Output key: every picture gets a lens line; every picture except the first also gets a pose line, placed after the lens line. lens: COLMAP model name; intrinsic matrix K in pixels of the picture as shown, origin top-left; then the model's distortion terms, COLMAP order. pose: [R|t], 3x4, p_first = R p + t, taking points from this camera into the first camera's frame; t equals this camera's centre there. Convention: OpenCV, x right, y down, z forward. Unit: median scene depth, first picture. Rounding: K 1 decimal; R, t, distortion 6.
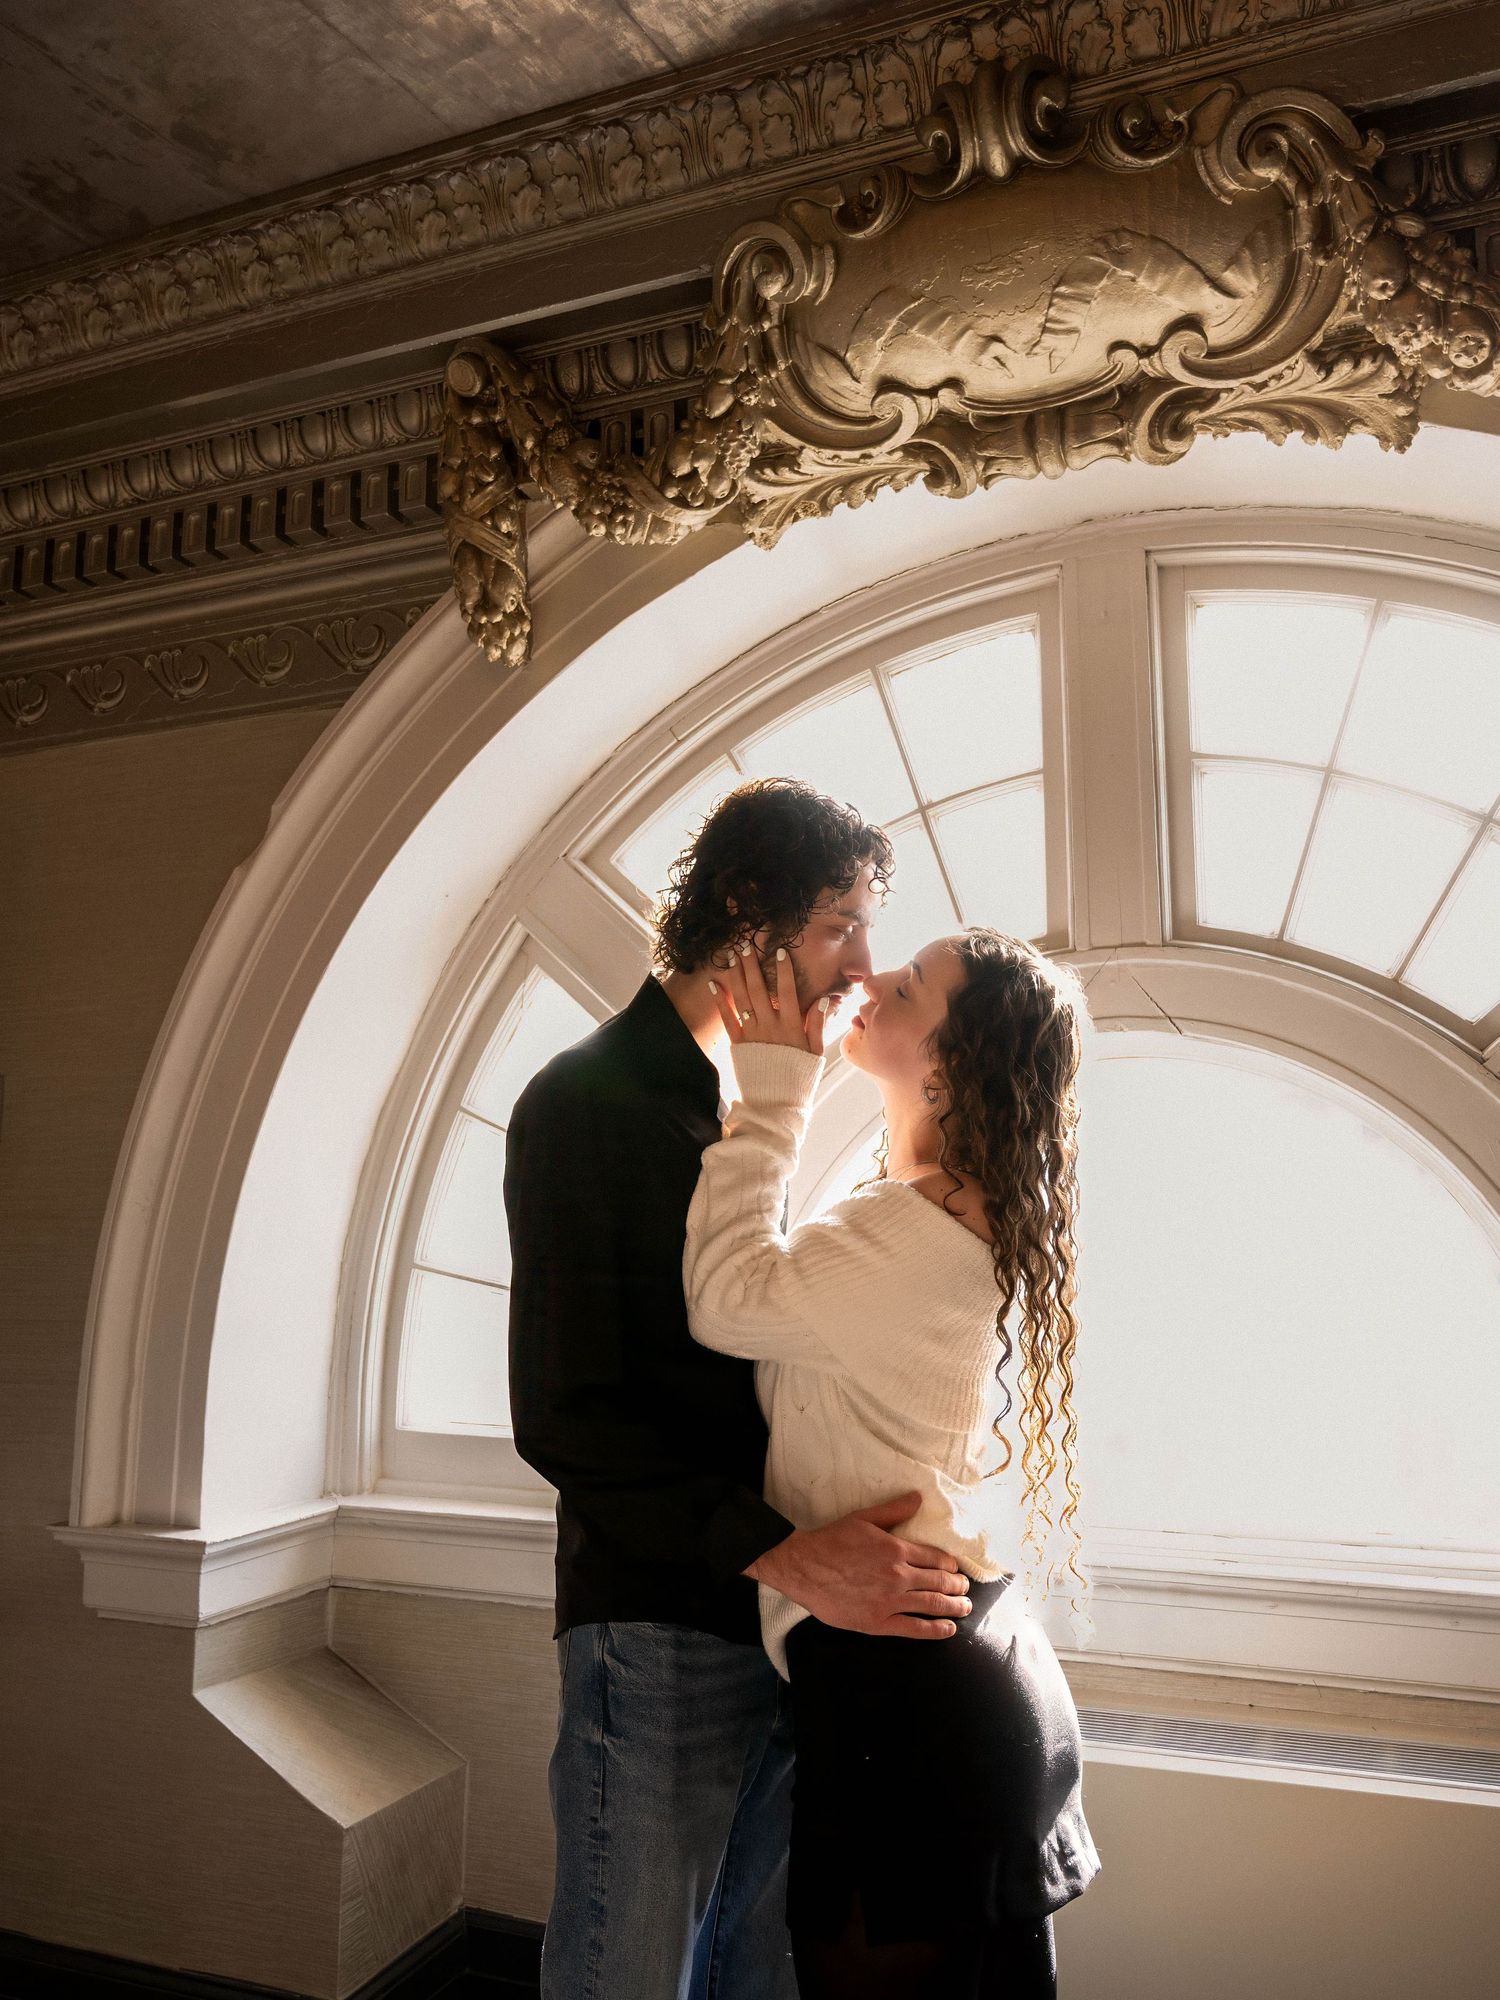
lens RADIAL K [[1410.4, 0, 750.0], [0, 1410.4, 1000.0], [0, 0, 1]] dist [0.002573, 0.001344]
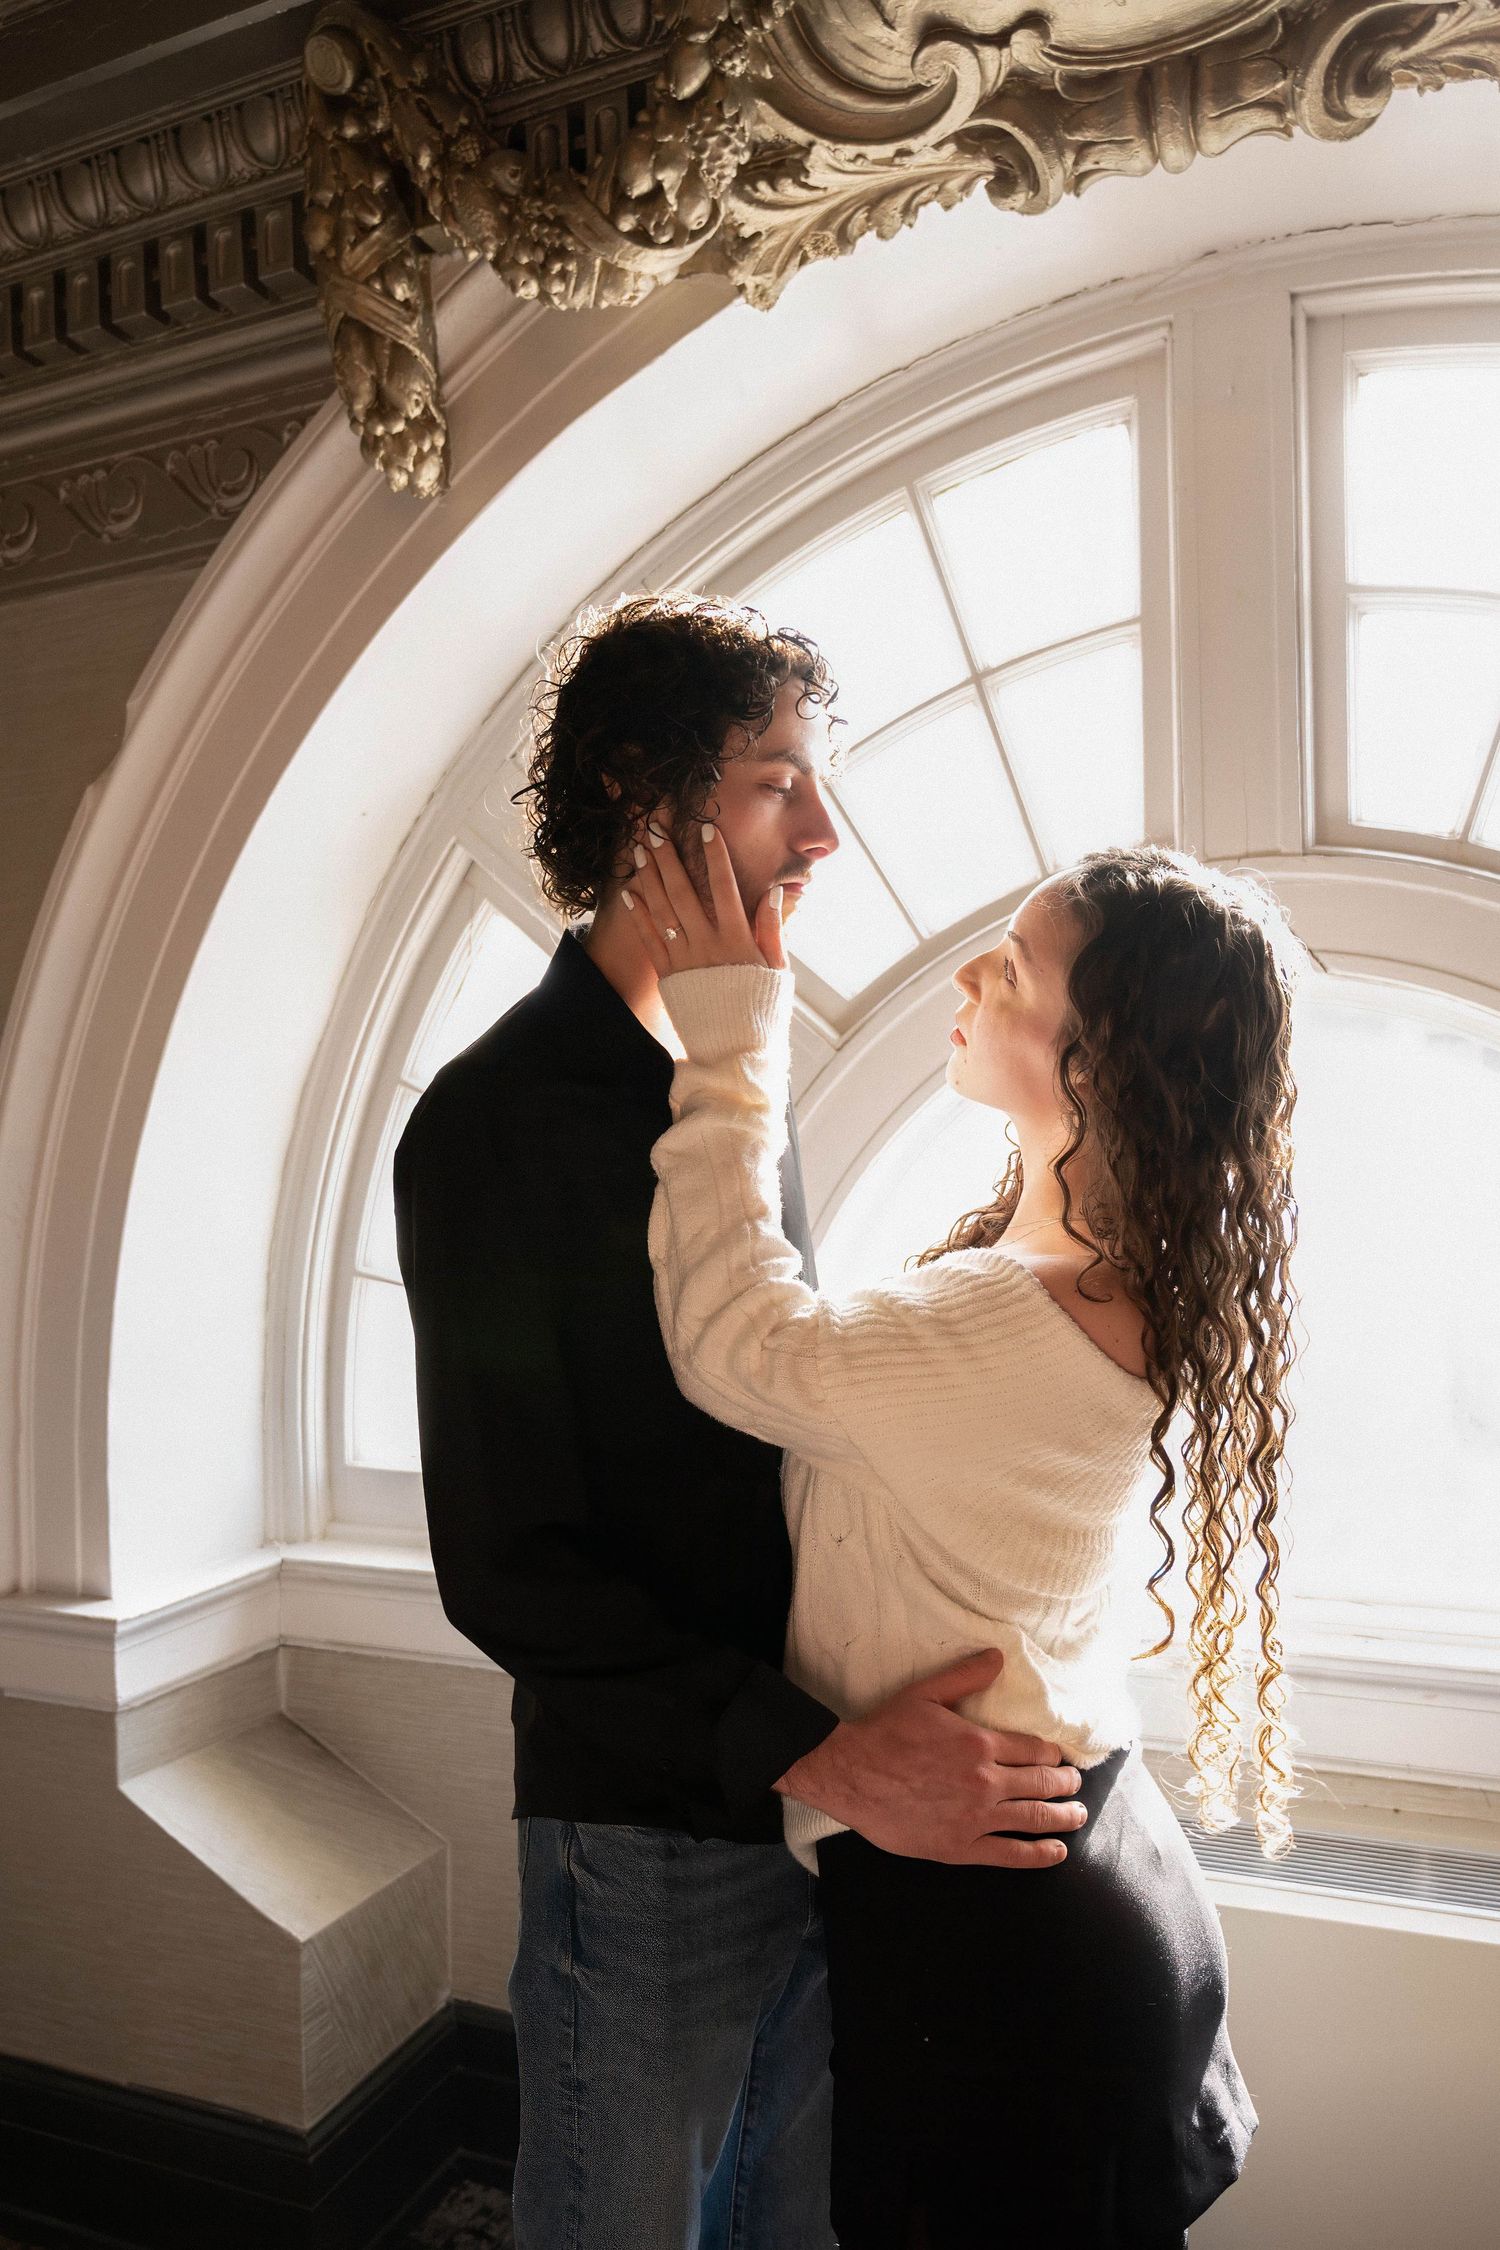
lens RADIAL K [[1519.5, 0, 706.6], [0, 1519.5, 1152.2], [0, 0, 1]] dist [-0.000674, -0.000134]
pose [[0.999080, -0.023500, -0.035867, 0.000518], [0.028797, 0.987469, 0.155166, -0.016491], [0.031771, -0.156057, 0.987237, 0.168743]]
